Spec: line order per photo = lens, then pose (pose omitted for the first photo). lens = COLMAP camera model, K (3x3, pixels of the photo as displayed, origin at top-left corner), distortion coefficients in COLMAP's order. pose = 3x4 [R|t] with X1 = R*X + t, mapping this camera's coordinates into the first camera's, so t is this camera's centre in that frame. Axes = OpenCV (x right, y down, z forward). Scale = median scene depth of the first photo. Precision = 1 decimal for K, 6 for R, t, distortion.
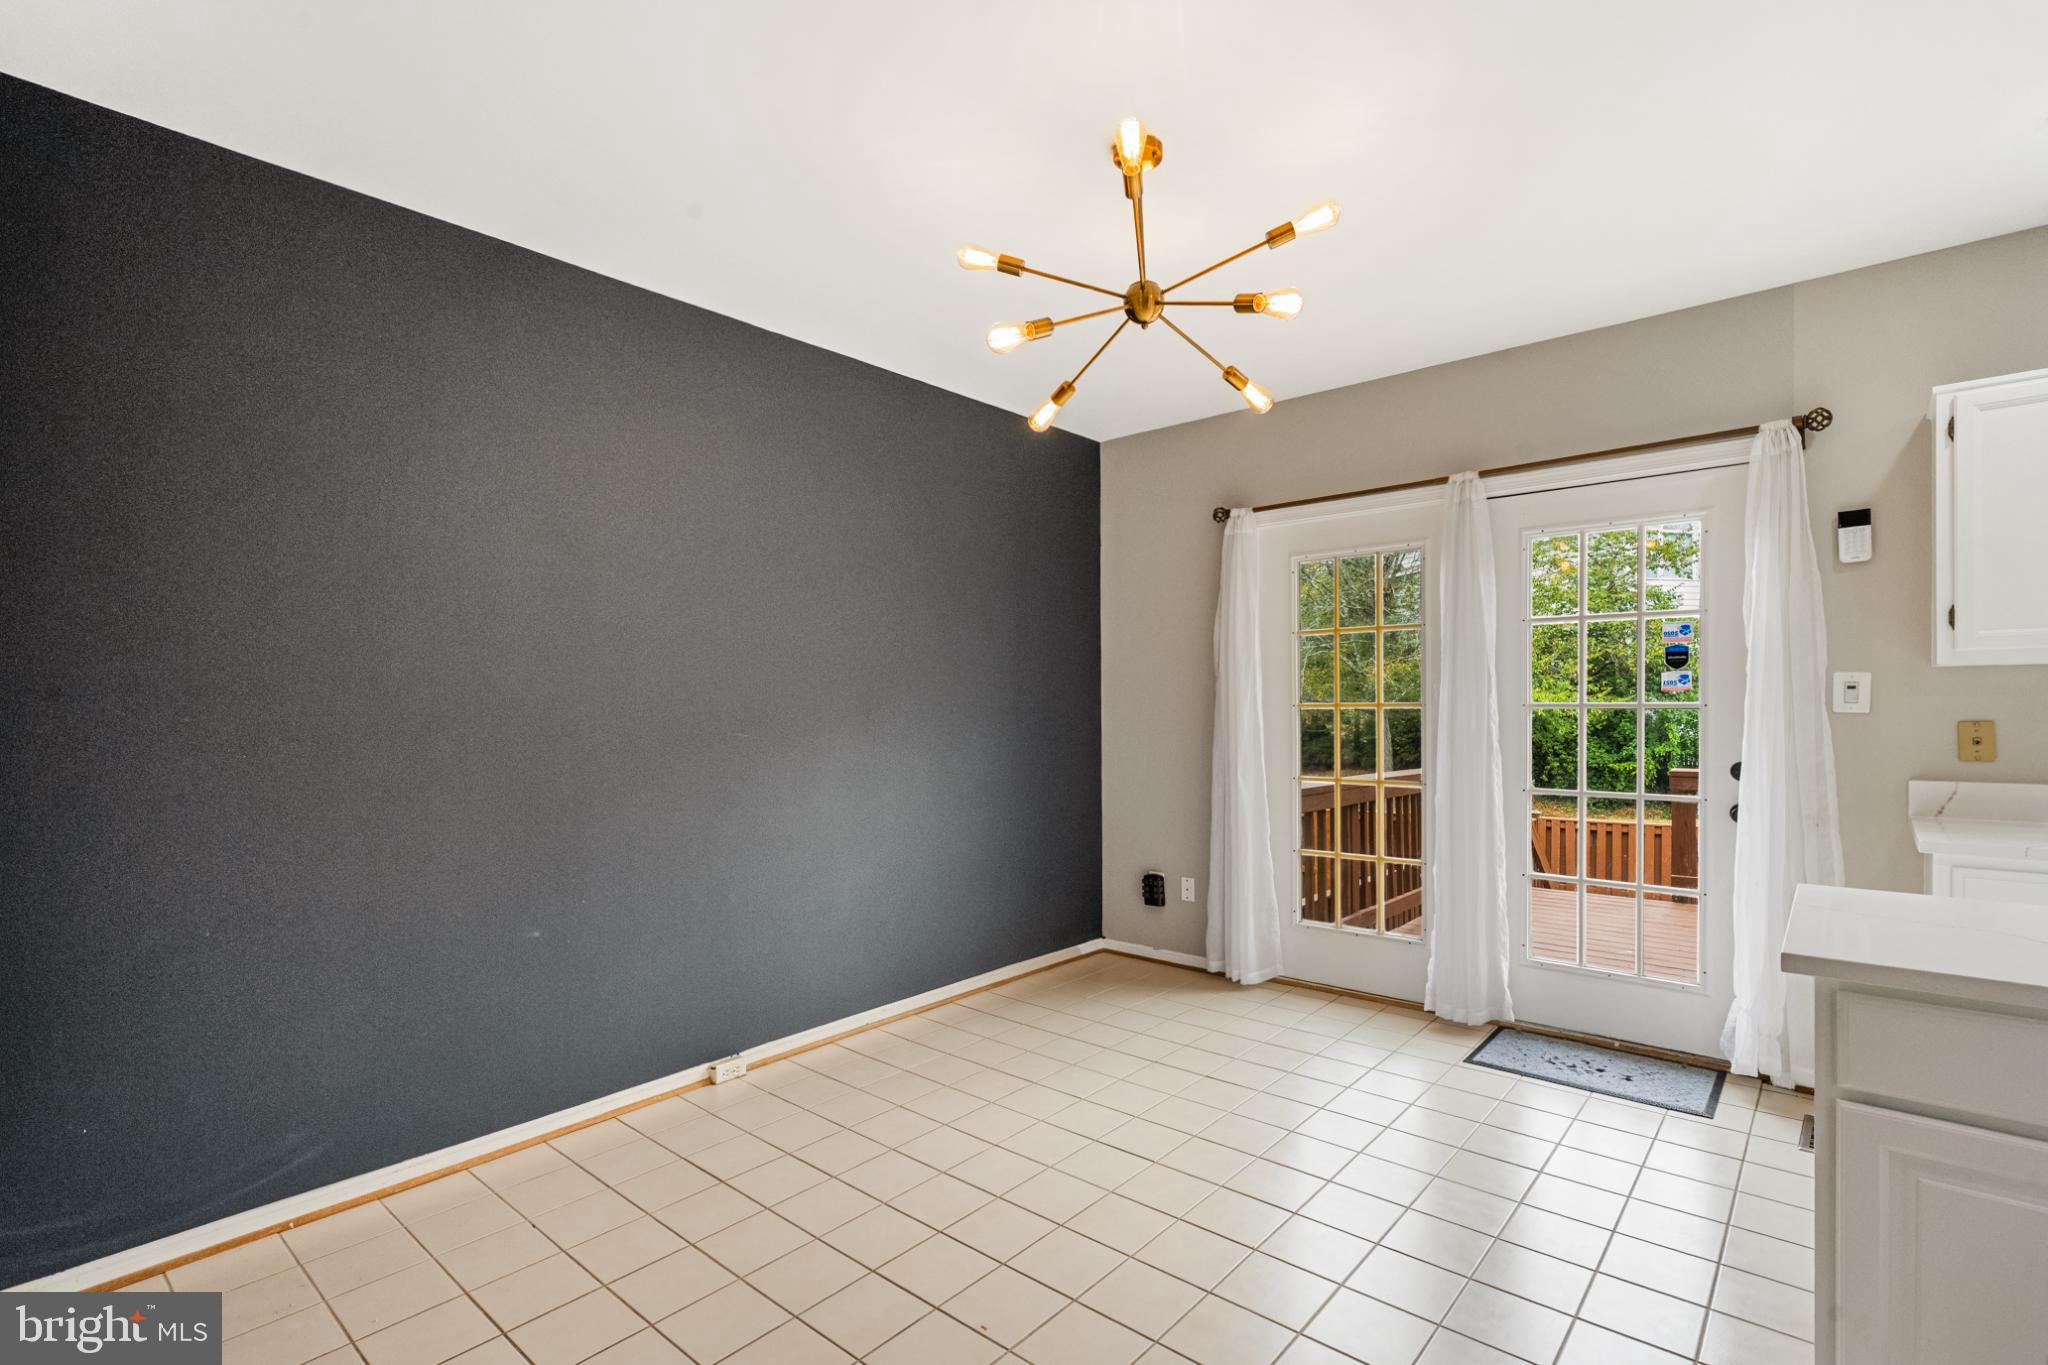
lens RADIAL K [[929.6, 0, 1057.5], [0, 929.6, 710.9], [0, 0, 1]] dist [-0.004236, 0.000069]
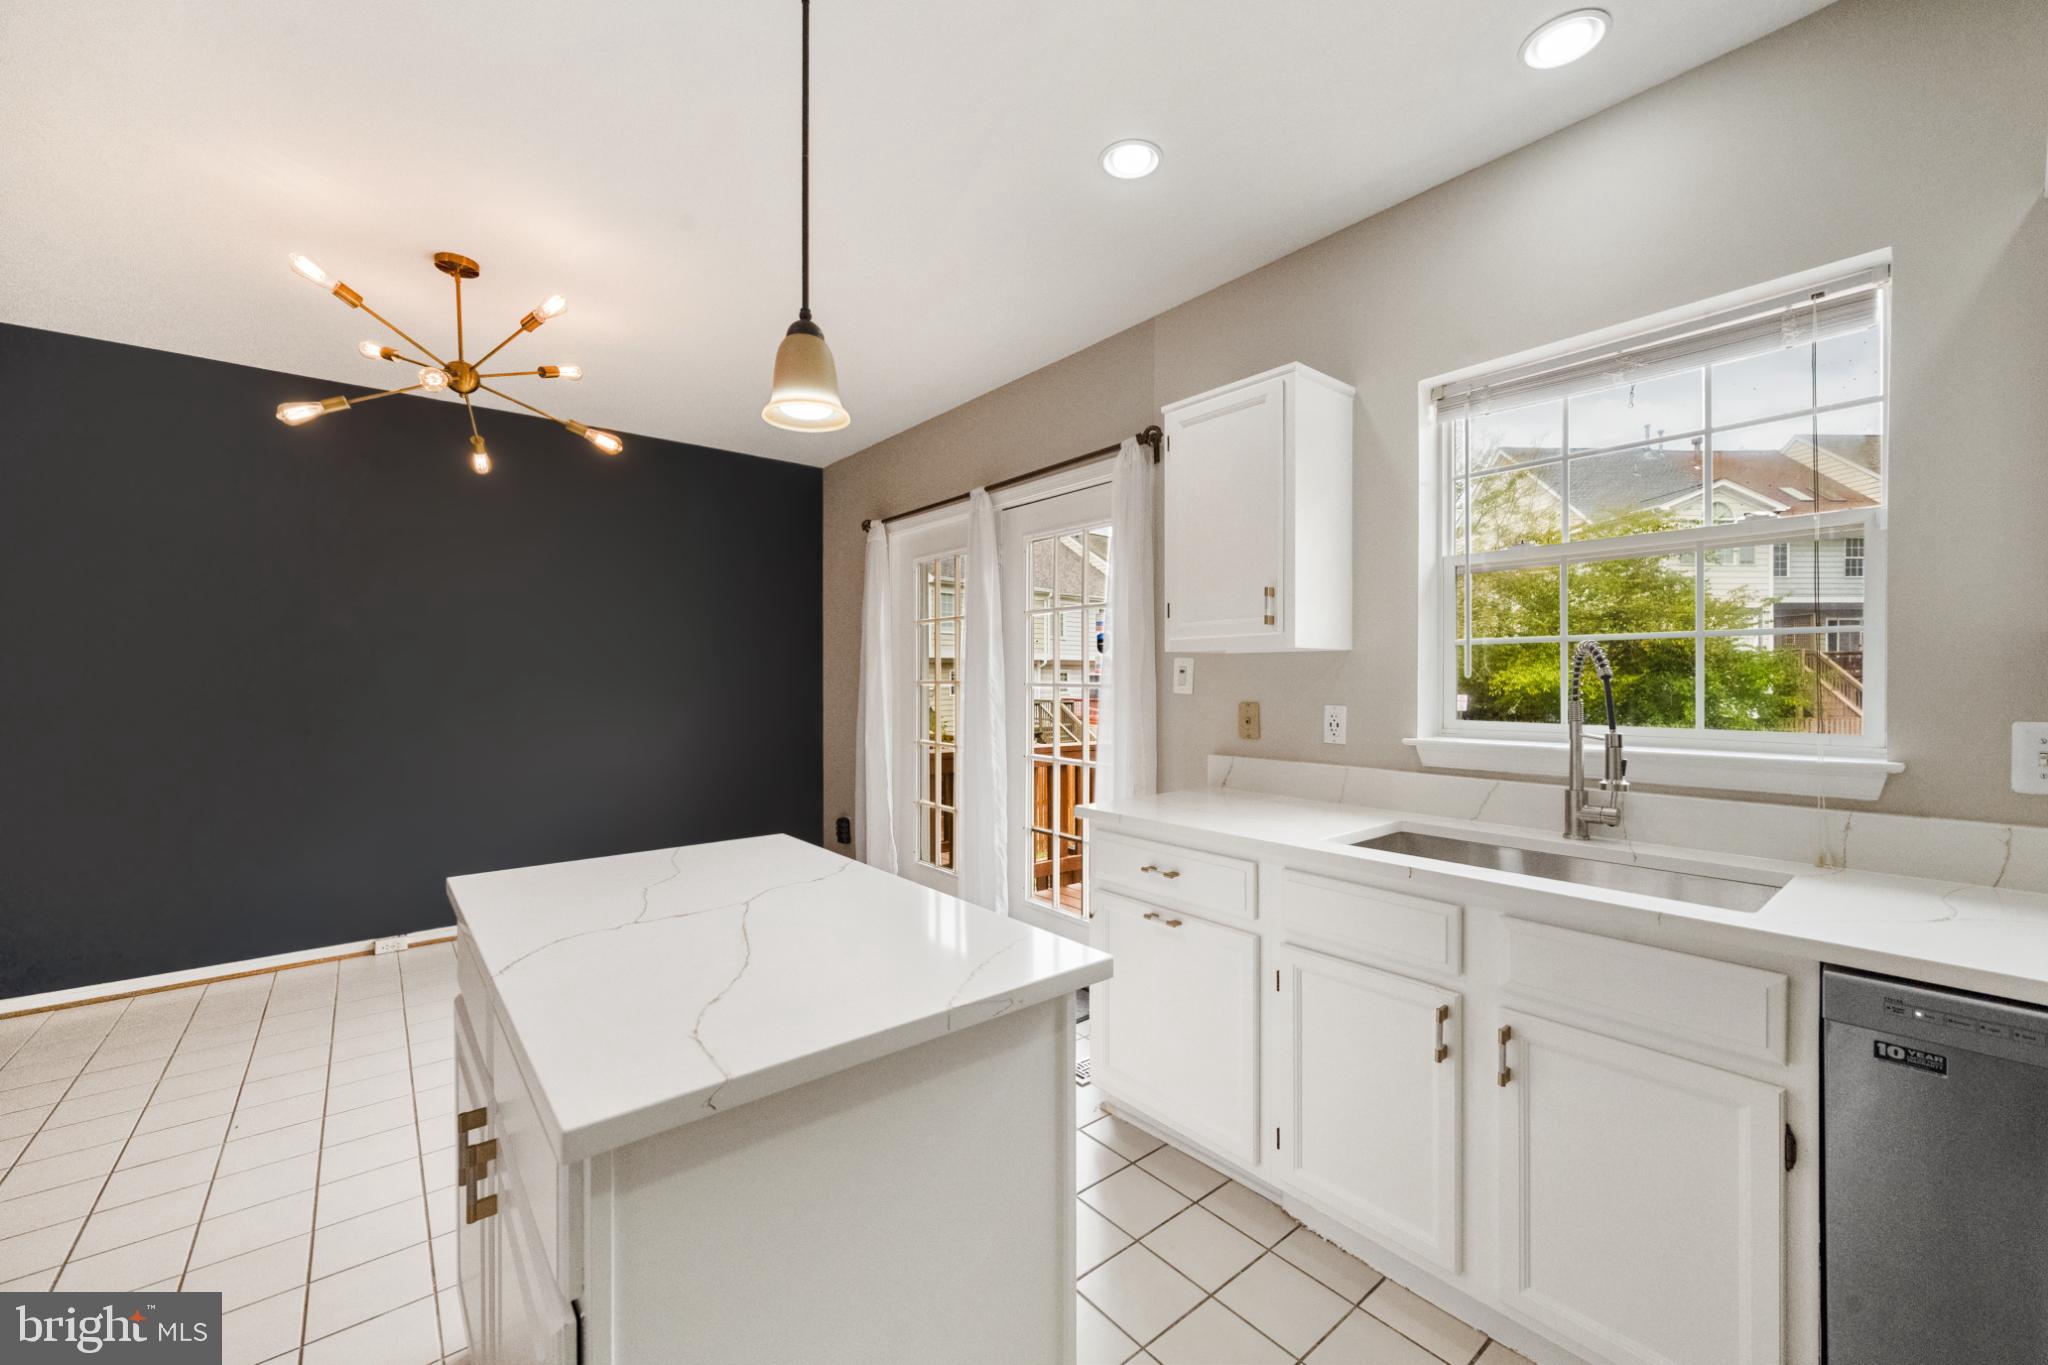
lens RADIAL K [[797.1, 0, 1041.0], [0, 797.1, 681.6], [0, 0, 1]] dist [-0.001520, -0.000066]
pose [[0.986430, 0.012808, -0.163680, 0.764986], [-0.013519, 0.999903, -0.003227, -0.006805], [0.163623, 0.005396, 0.986508, 0.008747]]
